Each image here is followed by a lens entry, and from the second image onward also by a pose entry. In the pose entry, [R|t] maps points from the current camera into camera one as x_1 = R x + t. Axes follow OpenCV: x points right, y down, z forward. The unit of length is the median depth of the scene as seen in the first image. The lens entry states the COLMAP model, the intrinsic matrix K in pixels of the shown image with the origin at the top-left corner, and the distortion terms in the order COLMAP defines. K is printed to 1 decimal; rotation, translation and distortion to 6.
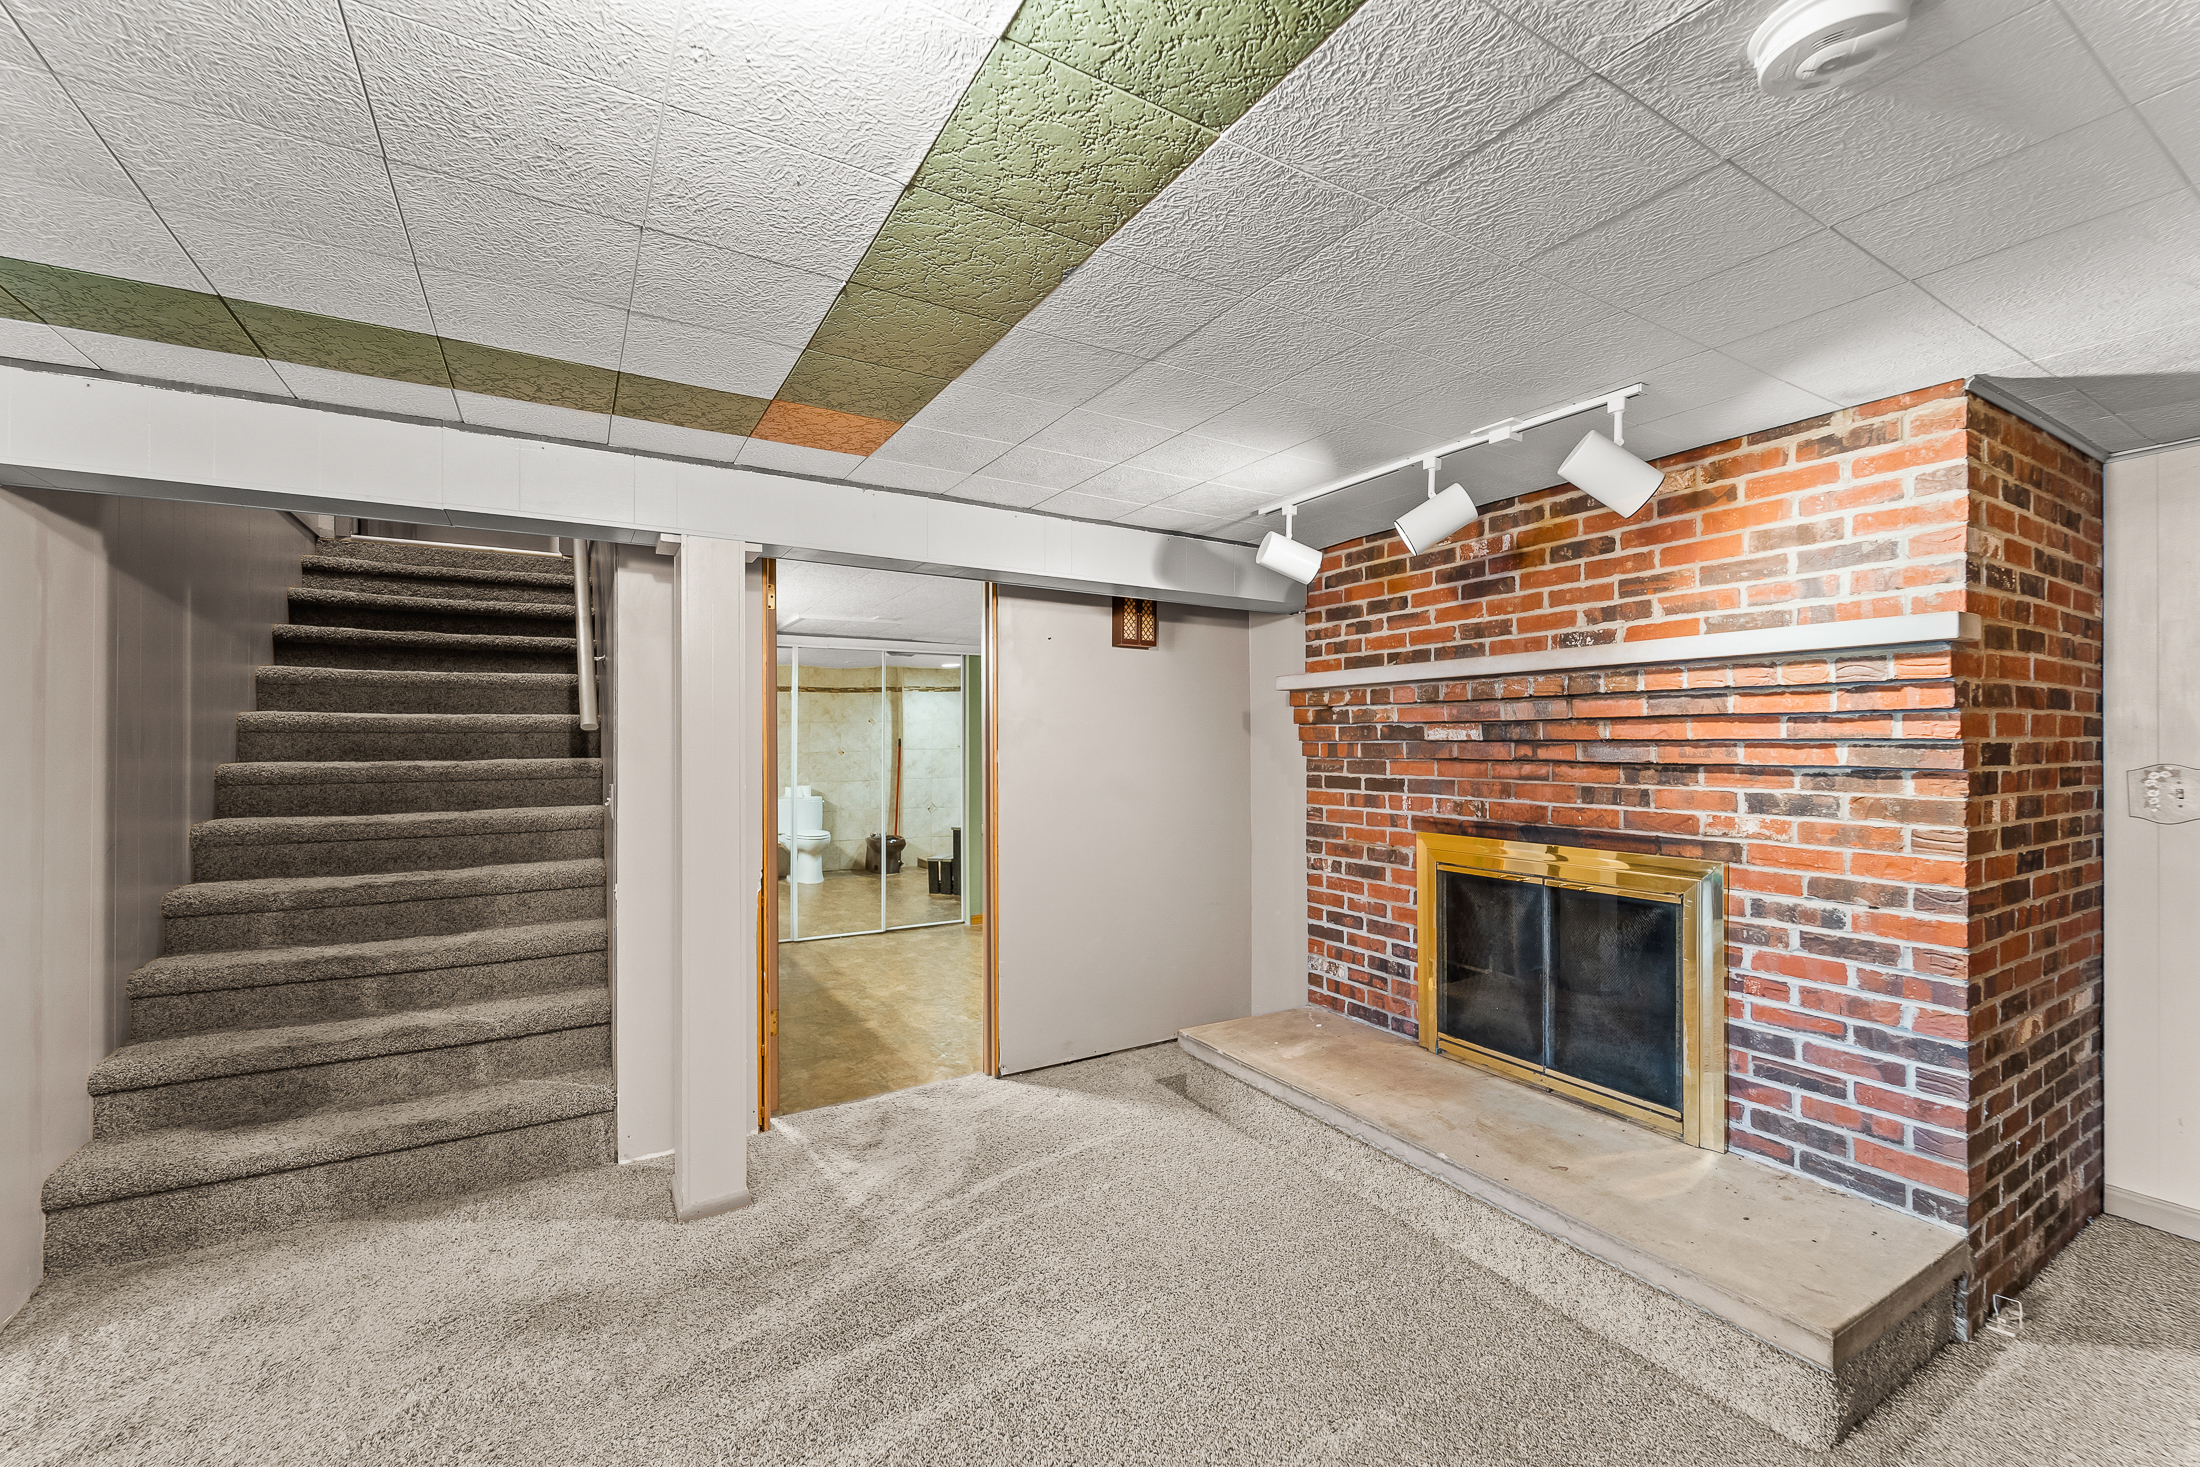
lens RADIAL K [[901.8, 0, 1096.8], [0, 901.8, 745.1], [0, 0, 1]] dist [0.004698, 0.001387]
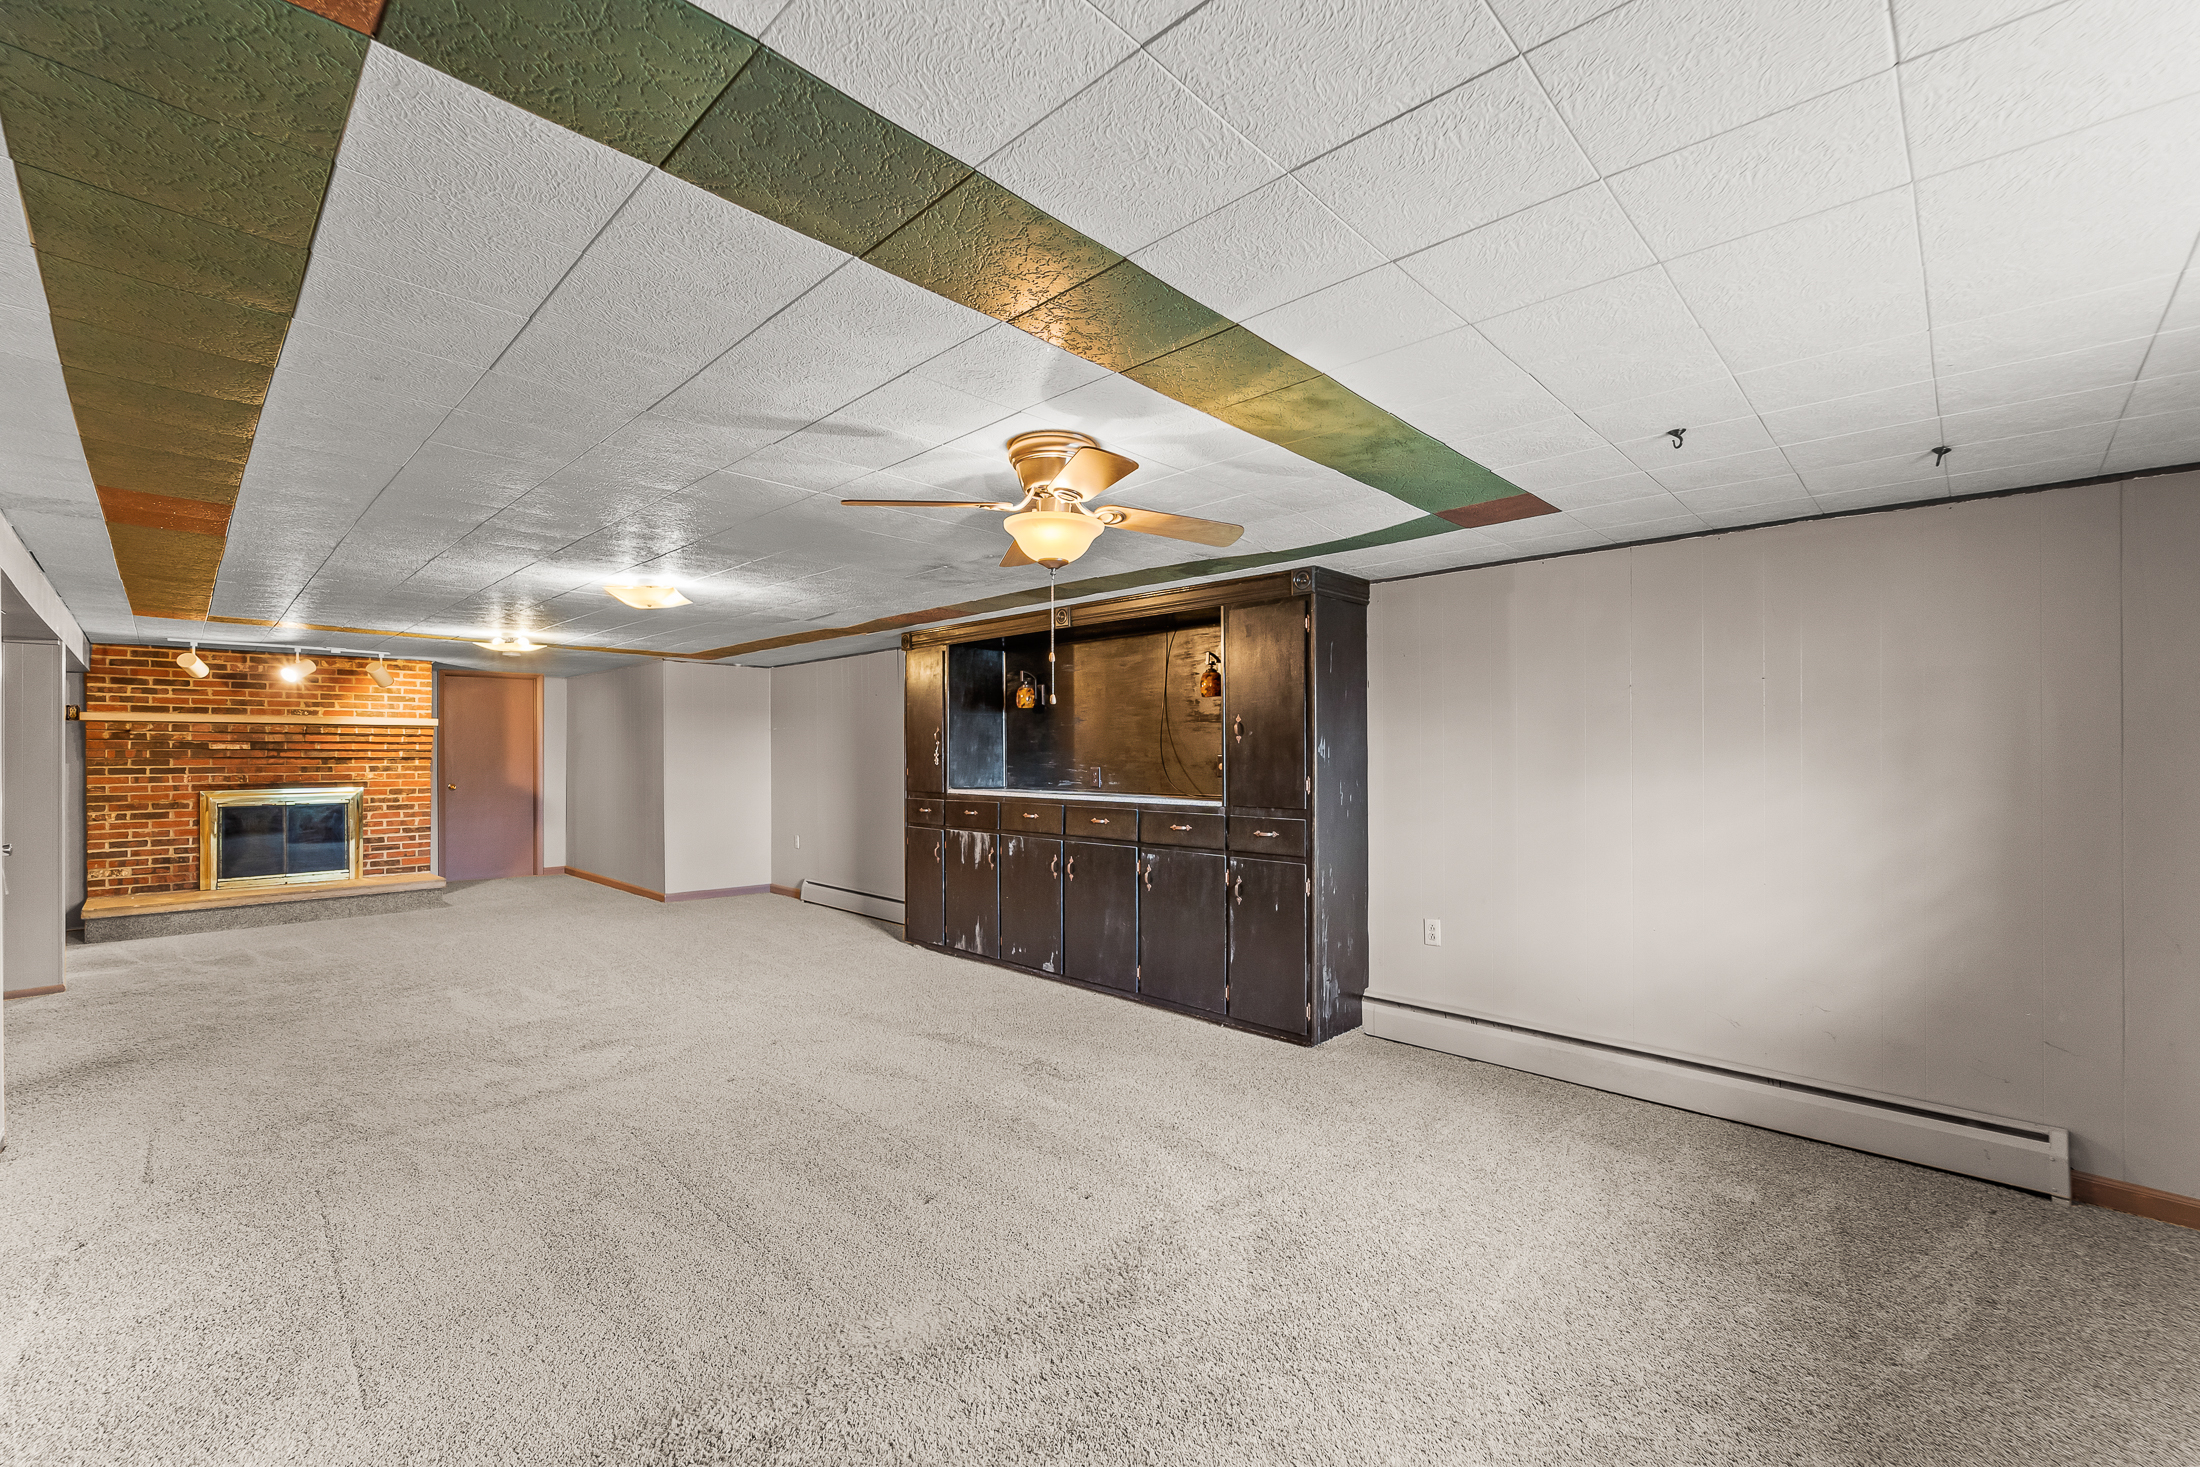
lens RADIAL K [[901.8, 0, 1088.5], [0, 901.8, 745.3], [0, 0, 1]] dist [0.004698, 0.001387]
pose [[-0.256872, 0.004422, 0.966435, -2.530969], [-0.000334, 0.999989, -0.004665, -0.005412], [-0.966446, -0.001521, -0.256867, -0.548317]]
